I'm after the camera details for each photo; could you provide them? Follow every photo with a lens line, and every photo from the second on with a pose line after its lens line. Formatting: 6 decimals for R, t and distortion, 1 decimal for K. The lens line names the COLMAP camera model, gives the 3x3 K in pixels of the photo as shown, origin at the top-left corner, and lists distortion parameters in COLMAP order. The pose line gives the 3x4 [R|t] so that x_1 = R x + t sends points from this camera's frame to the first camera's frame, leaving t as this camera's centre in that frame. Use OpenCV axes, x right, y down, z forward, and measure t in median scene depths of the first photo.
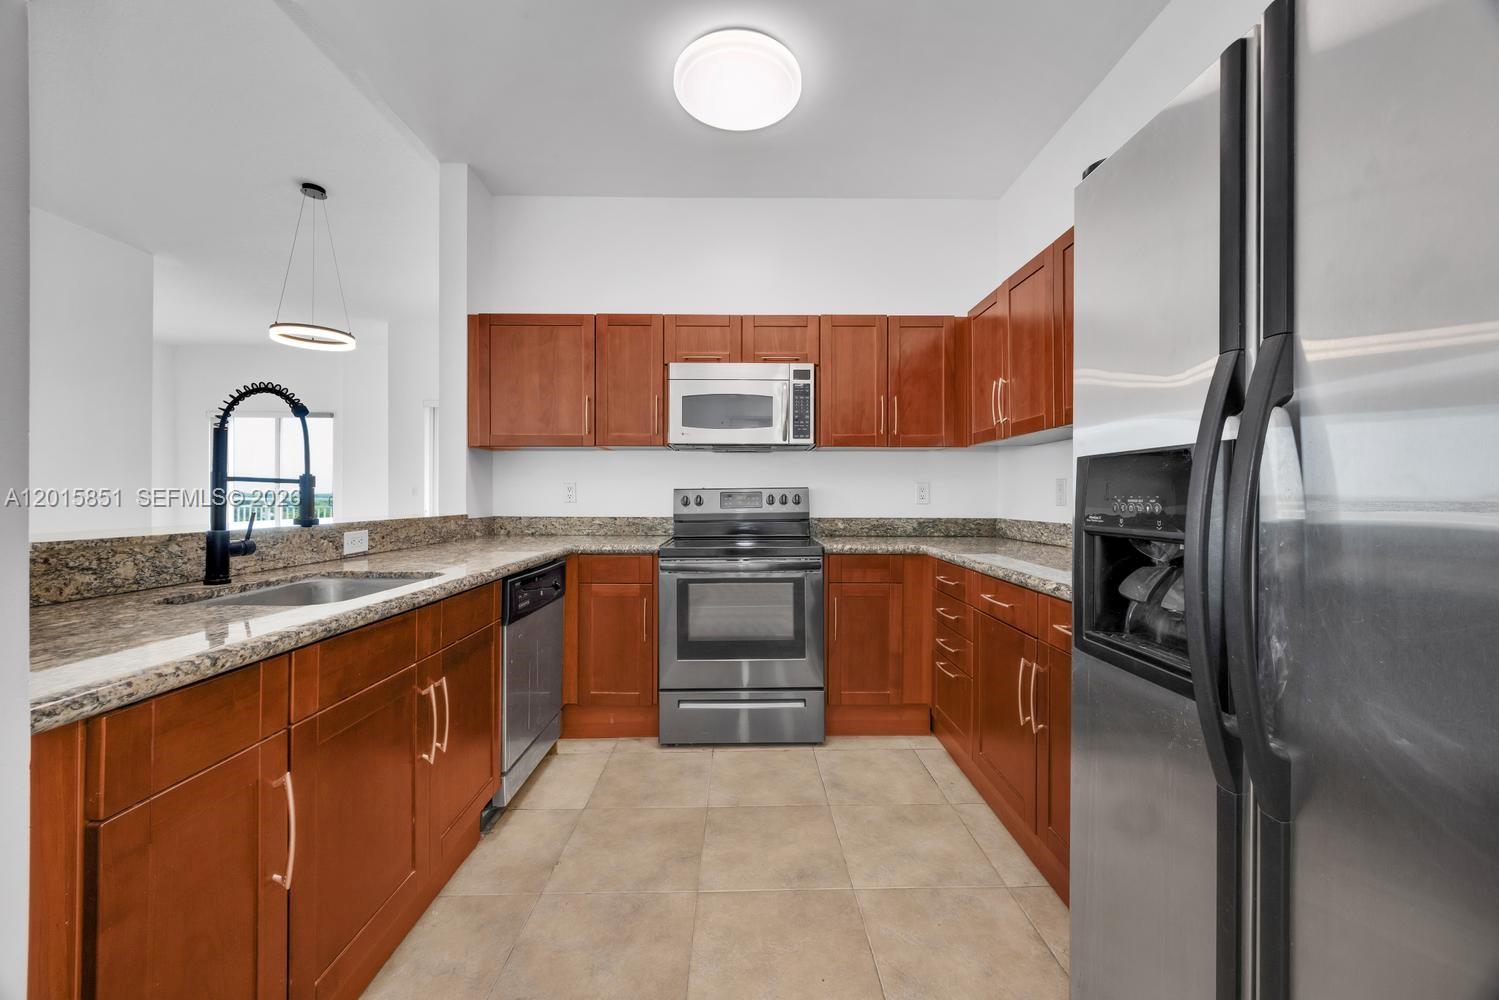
lens RADIAL K [[565.4, 0, 749.3], [0, 565.4, 497.8], [0, 0, 1]] dist [-0.002690, -0.000118]
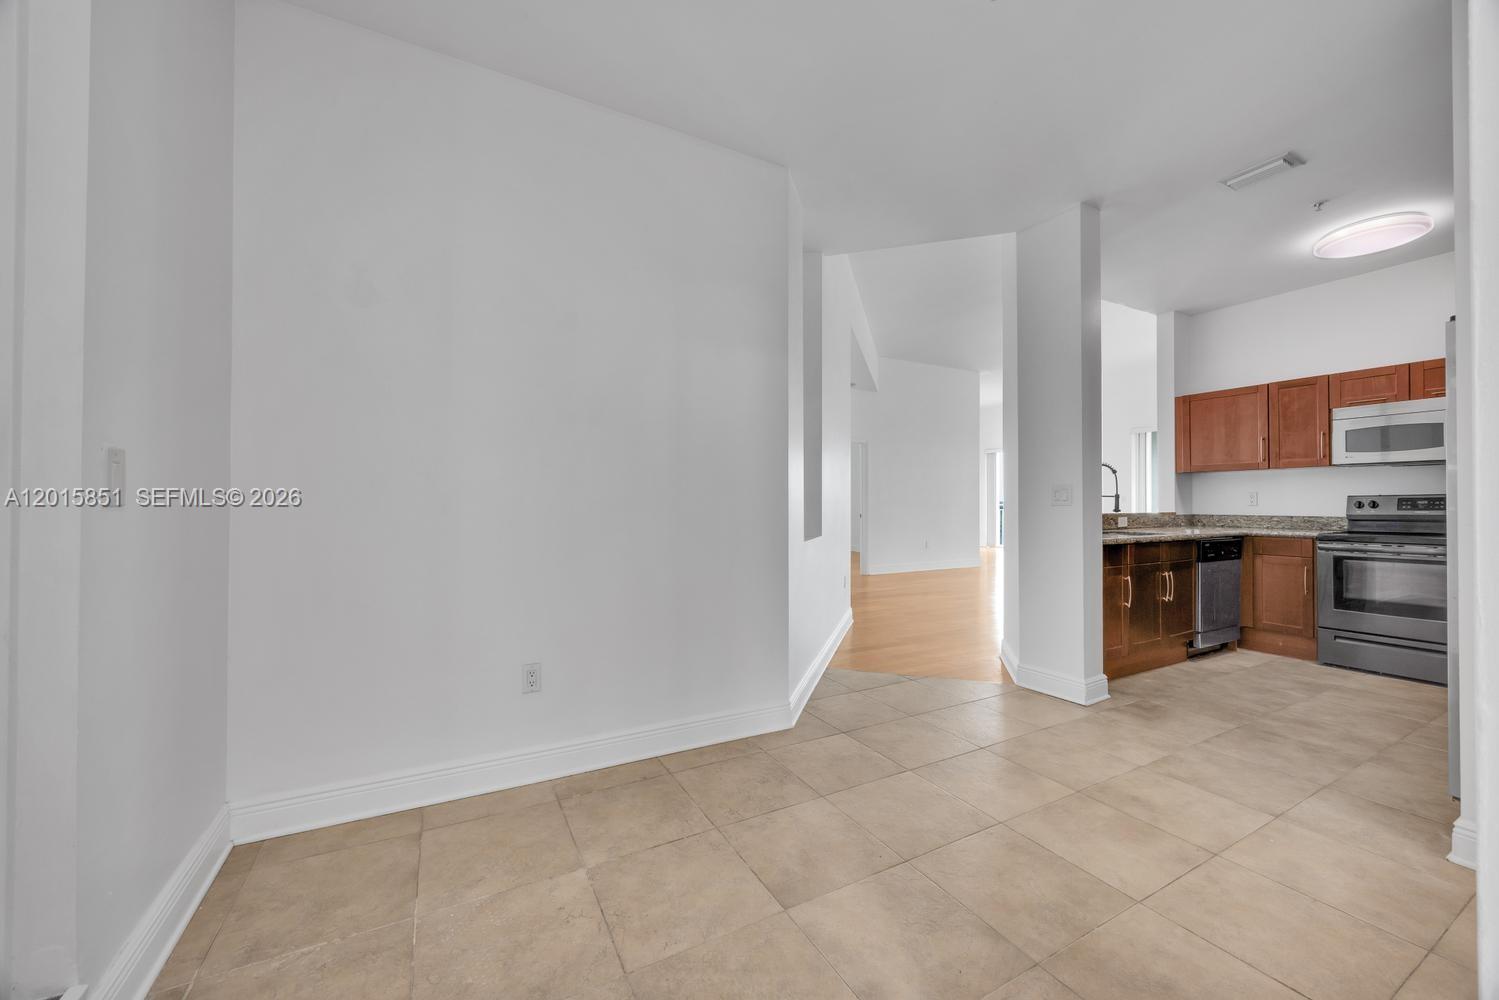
lens RADIAL K [[565.4, 0, 749.3], [0, 565.4, 497.8], [0, 0, 1]] dist [-0.002690, -0.000118]
pose [[0.460234, -0.009059, -0.887752, 0.445157], [0.000331, 0.999950, -0.010032, 0.002461], [0.887798, 0.004324, 0.460213, -0.977415]]
